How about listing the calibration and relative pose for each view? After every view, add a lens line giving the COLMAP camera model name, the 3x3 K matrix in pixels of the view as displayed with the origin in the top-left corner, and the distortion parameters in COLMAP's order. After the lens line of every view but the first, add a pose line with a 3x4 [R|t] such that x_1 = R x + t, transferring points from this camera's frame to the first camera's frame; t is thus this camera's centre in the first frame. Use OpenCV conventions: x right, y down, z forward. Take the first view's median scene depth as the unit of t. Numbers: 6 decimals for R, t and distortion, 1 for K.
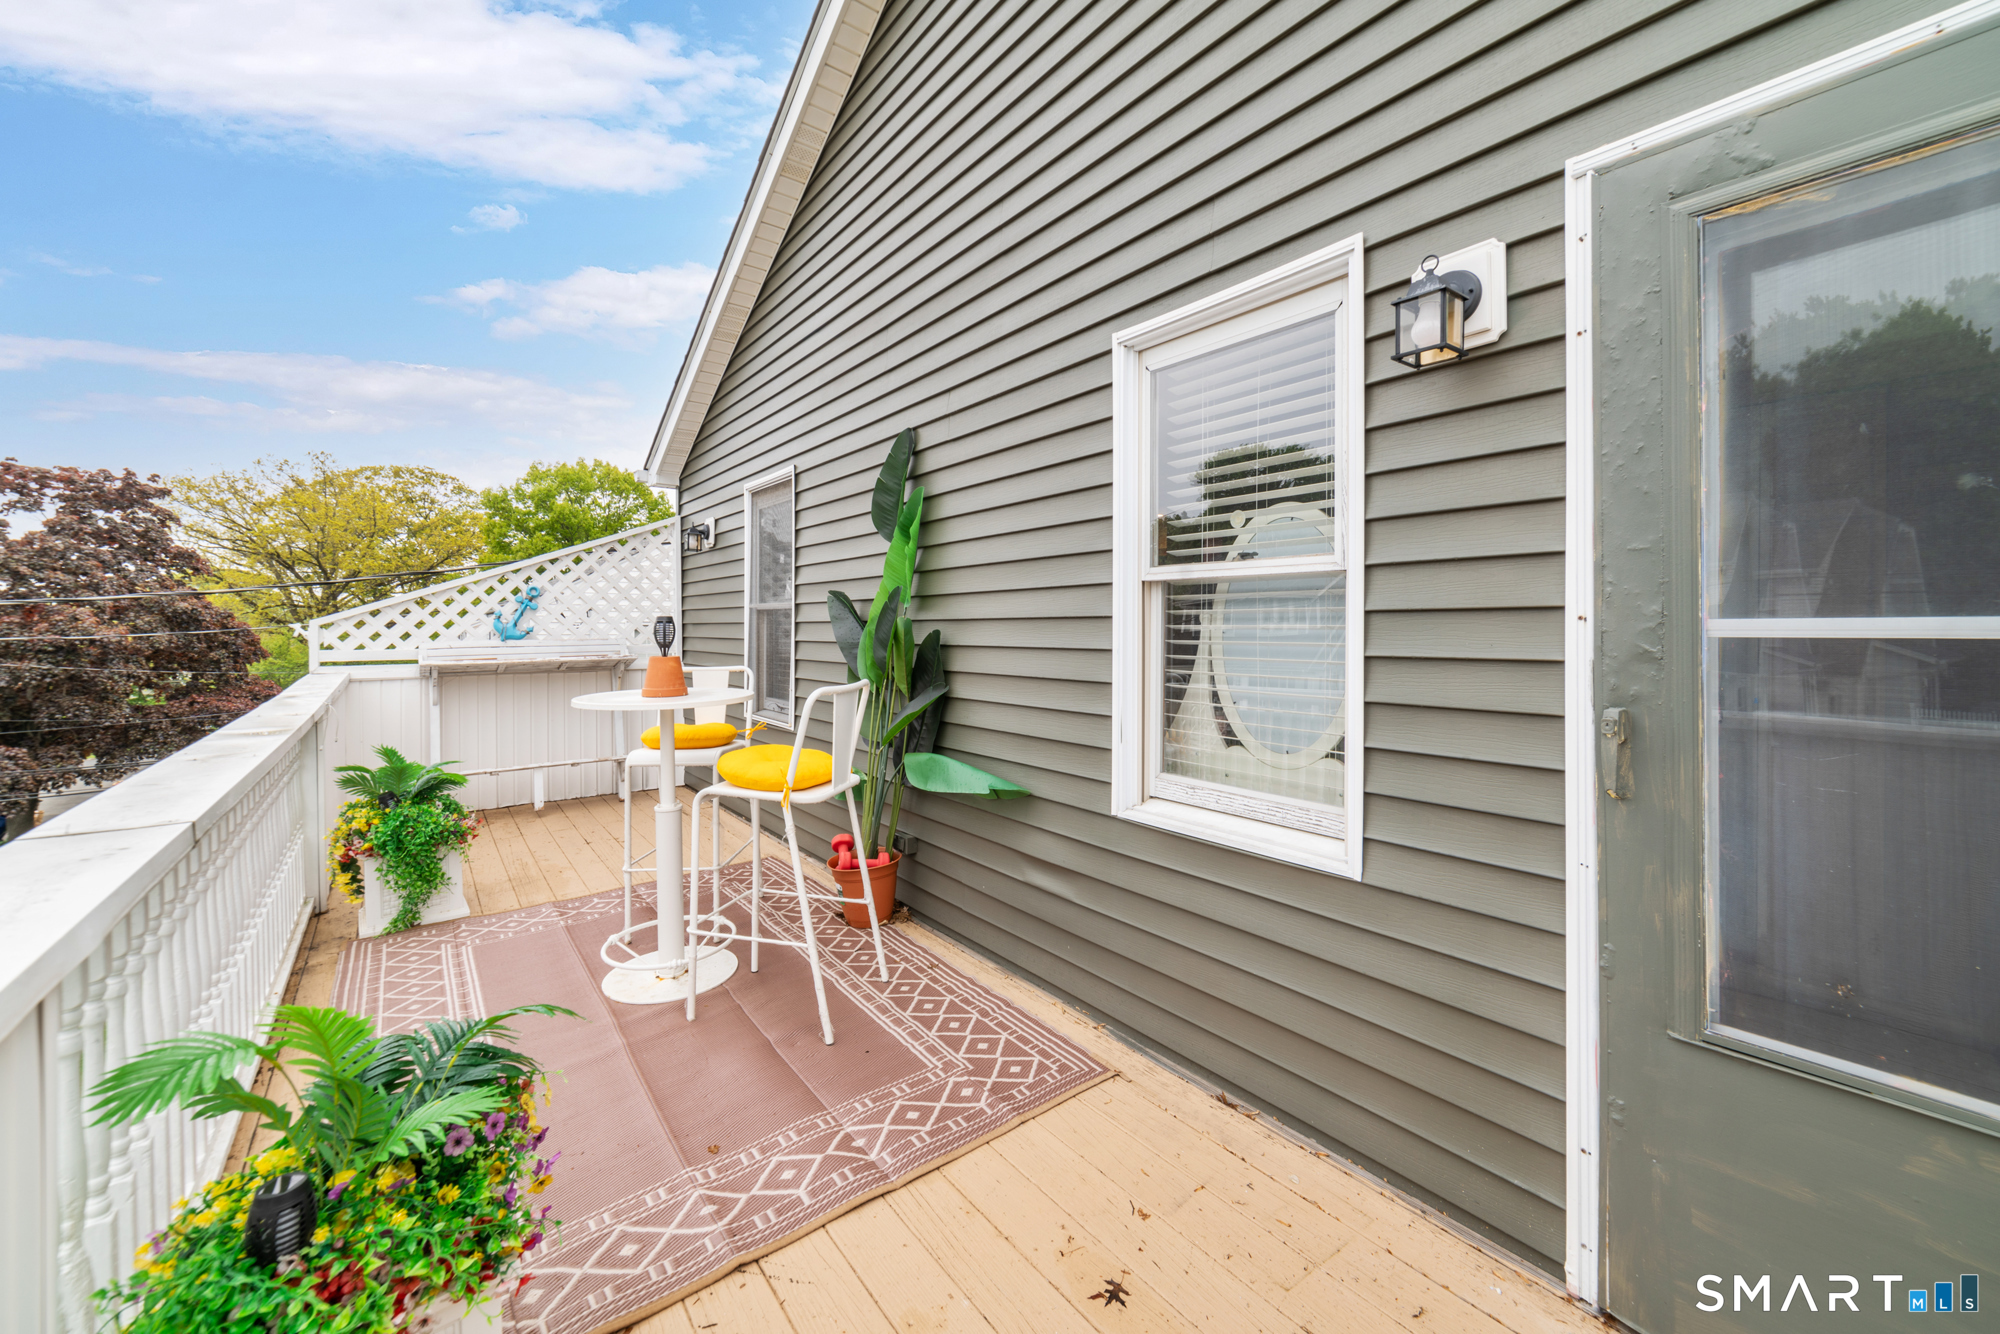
lens RADIAL K [[775.8, 0, 1002.7], [0, 775.8, 630.2], [0, 0, 1]] dist [-0.009528, 0.000153]
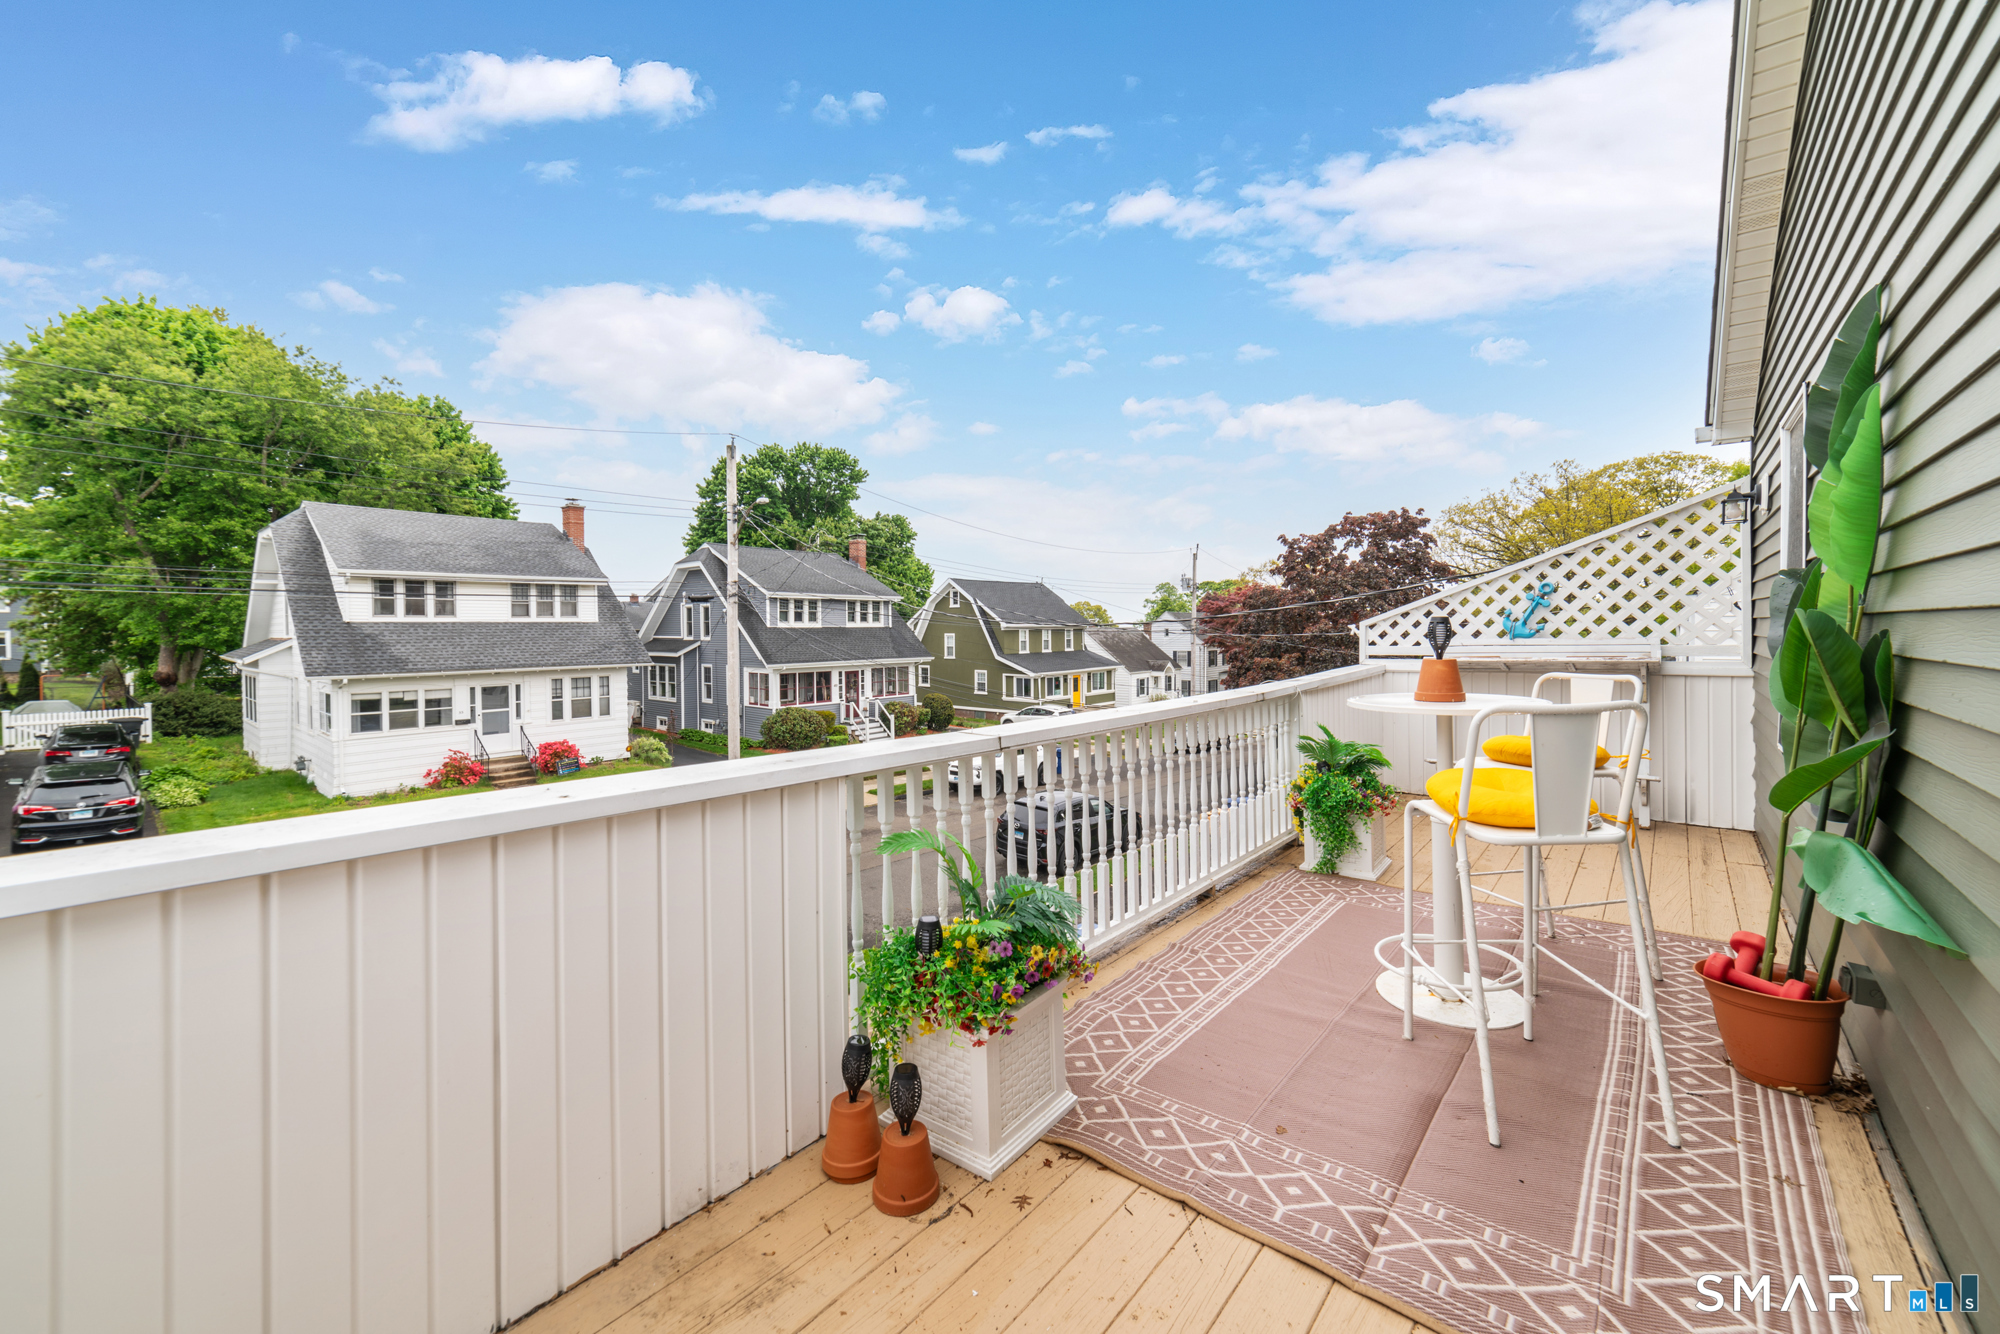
lens RADIAL K [[775.8, 0, 1002.7], [0, 775.8, 630.2], [0, 0, 1]] dist [-0.009528, 0.000153]
pose [[0.204535, -0.003141, -0.978854, 0.220007], [0.009154, 0.999957, -0.001296, -0.002898], [0.978817, -0.008695, 0.204555, 0.161337]]
